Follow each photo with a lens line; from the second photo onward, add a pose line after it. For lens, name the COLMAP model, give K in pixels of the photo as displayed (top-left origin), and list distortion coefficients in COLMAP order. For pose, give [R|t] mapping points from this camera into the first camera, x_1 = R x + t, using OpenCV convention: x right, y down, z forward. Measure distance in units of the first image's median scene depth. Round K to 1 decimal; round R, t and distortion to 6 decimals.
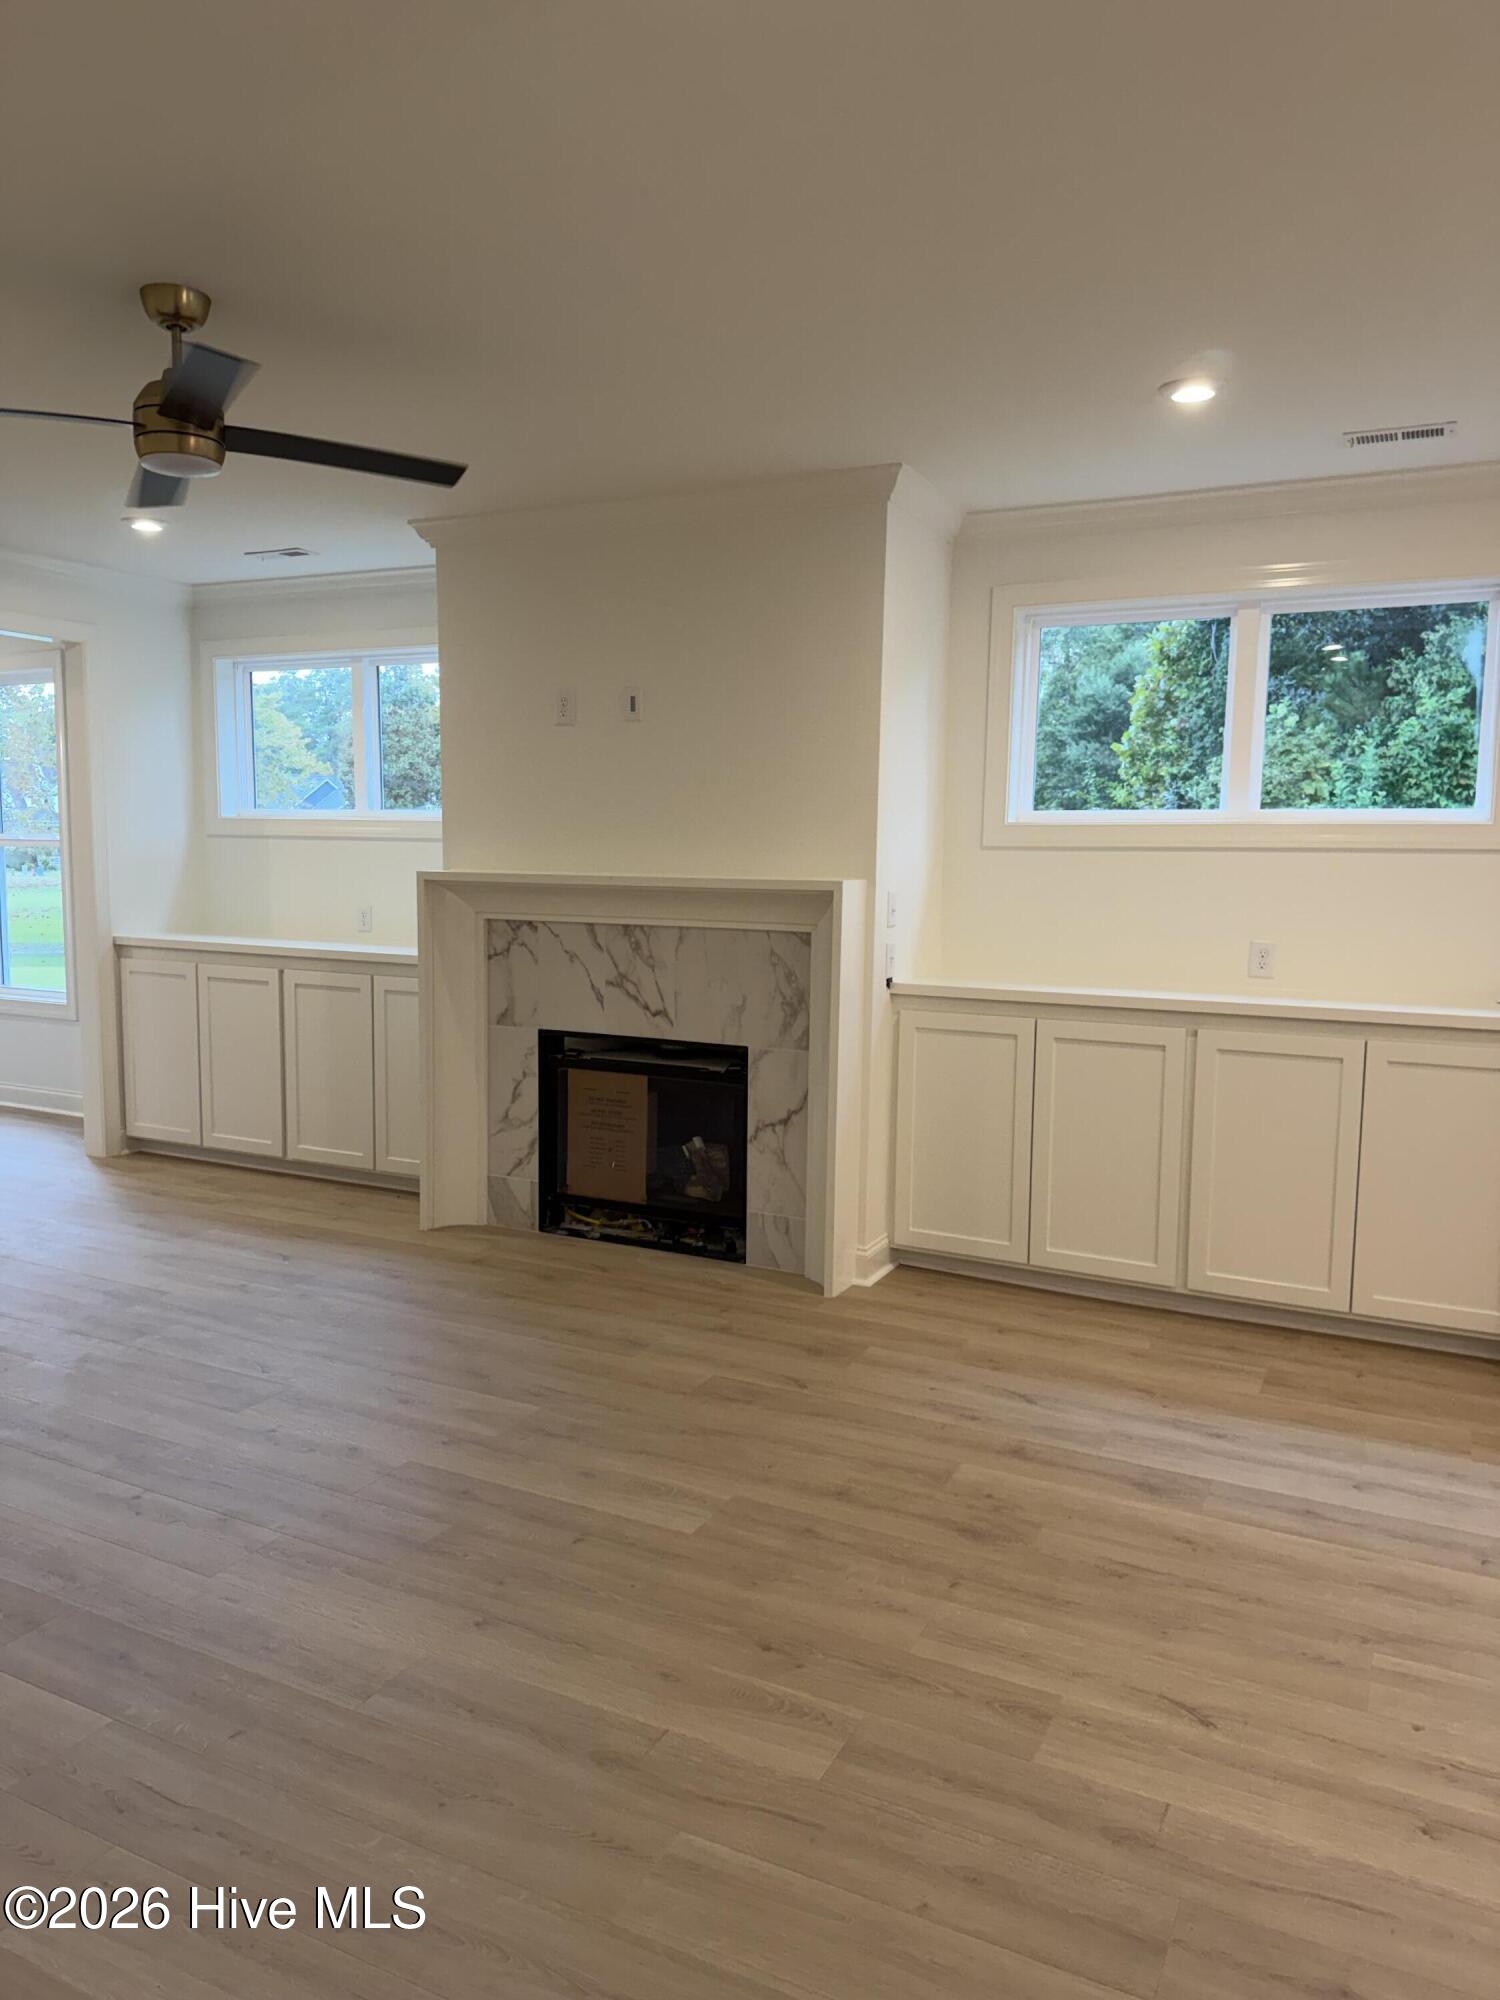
lens RADIAL K [[1362.1, 0, 749.7], [0, 1362.1, 1078.7], [0, 0, 1]] dist [-0.003160, -0.003452]
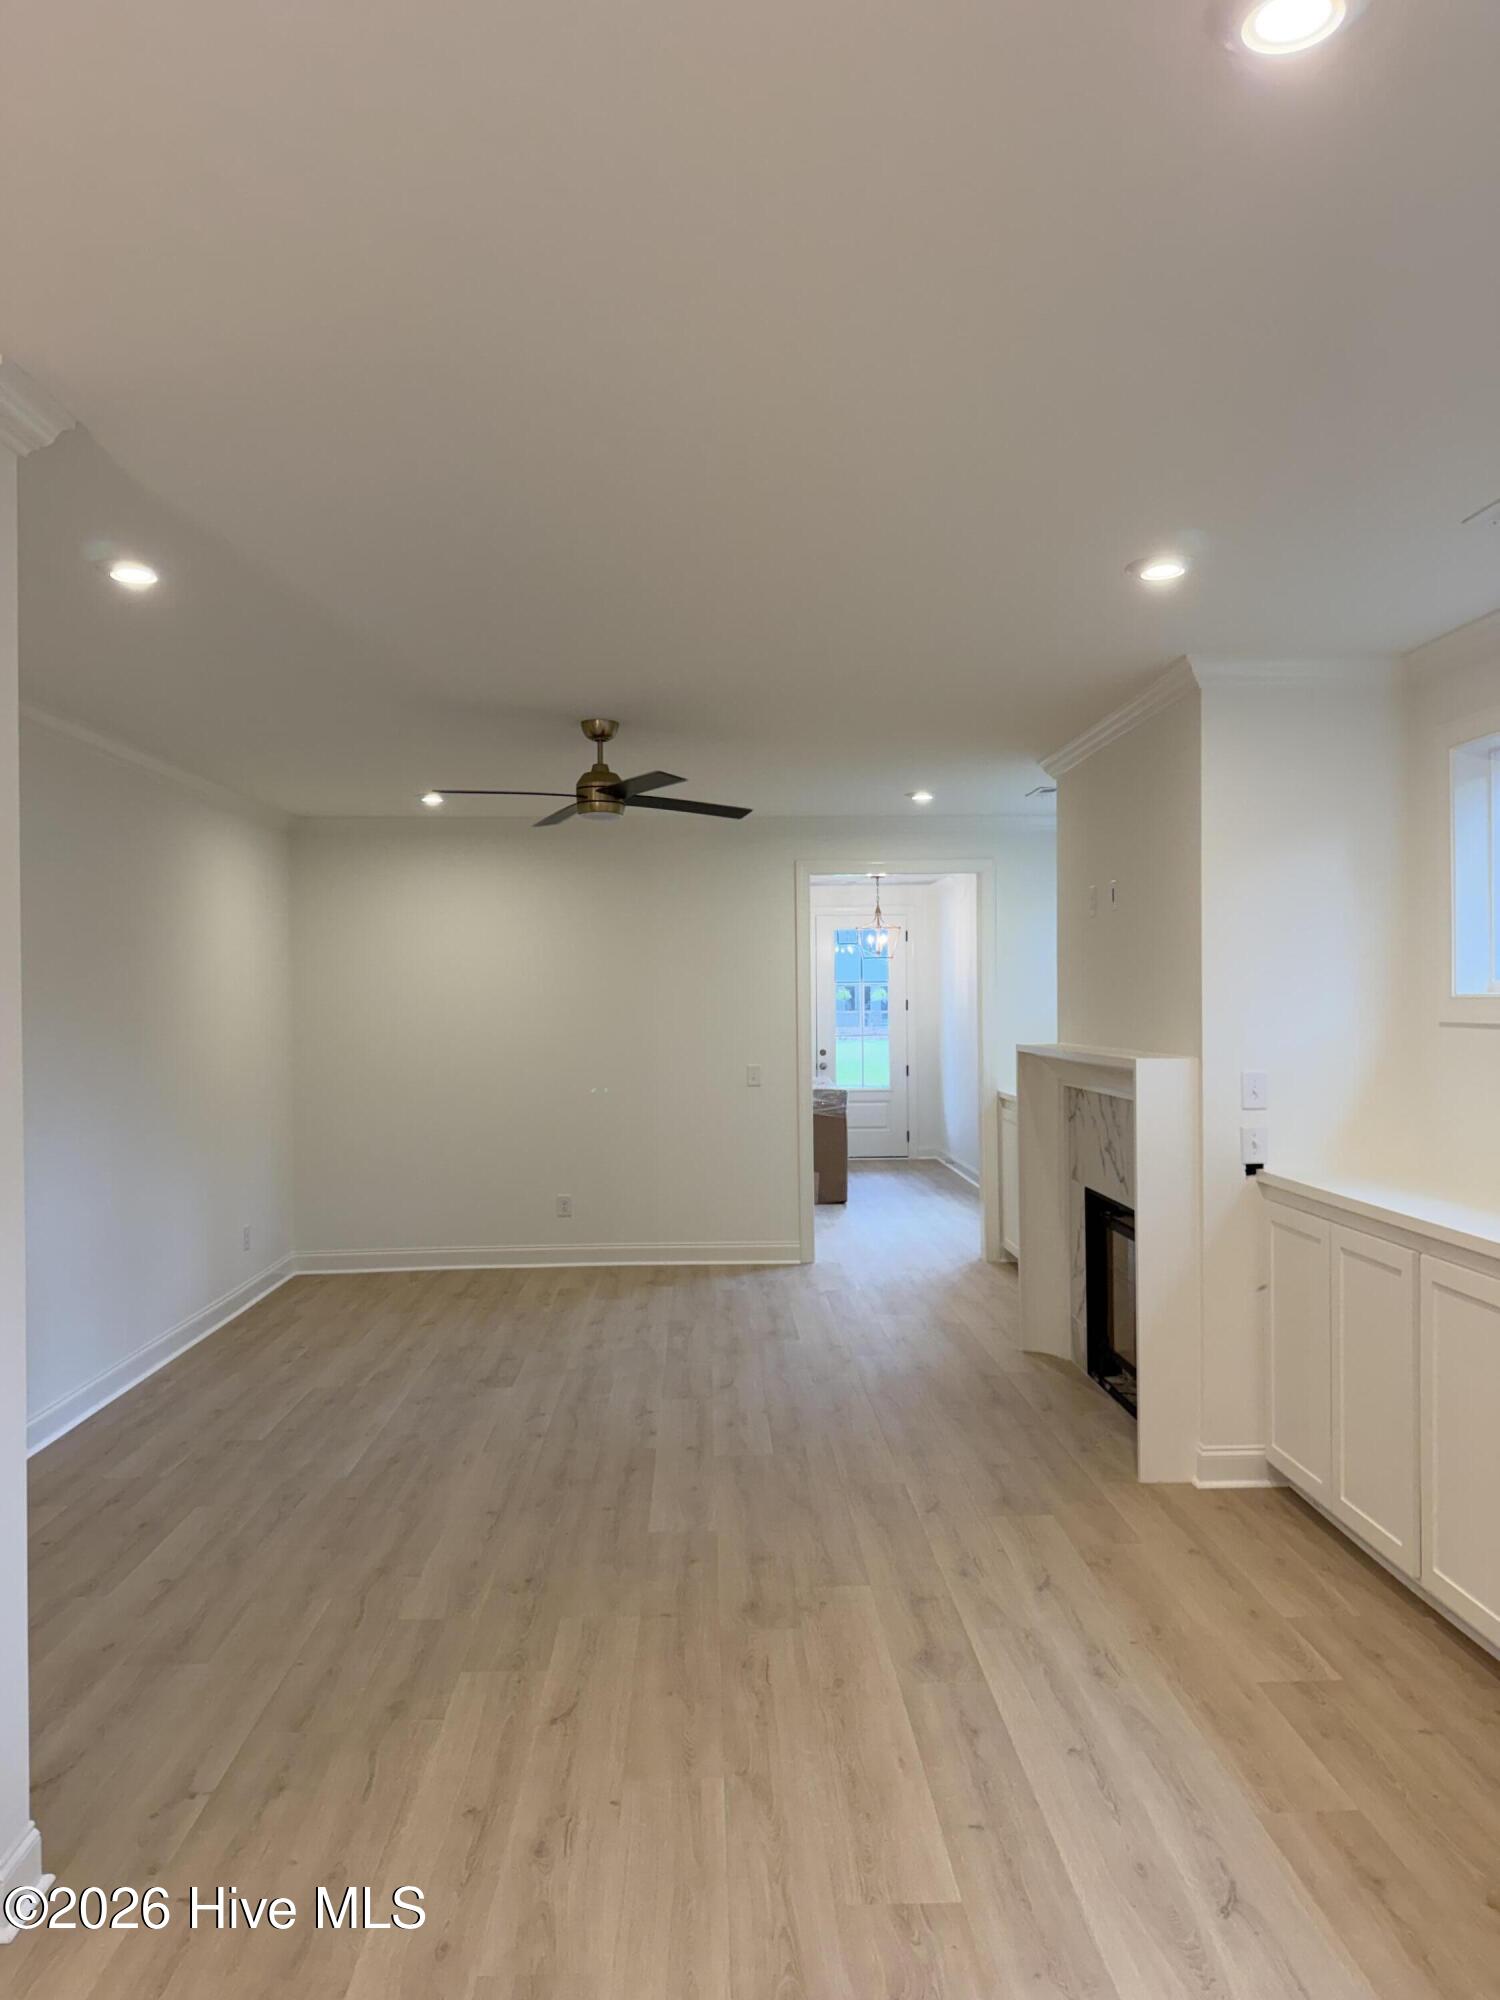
lens RADIAL K [[1430.3, 0, 750.0], [0, 1430.3, 1000.0], [0, 0, 1]] dist [-0.004175, -0.003464]
pose [[0.472925, -0.026387, -0.880707, 1.134542], [-0.138743, 0.984851, -0.104010, -0.043579], [0.870110, 0.171381, 0.462100, 0.319094]]
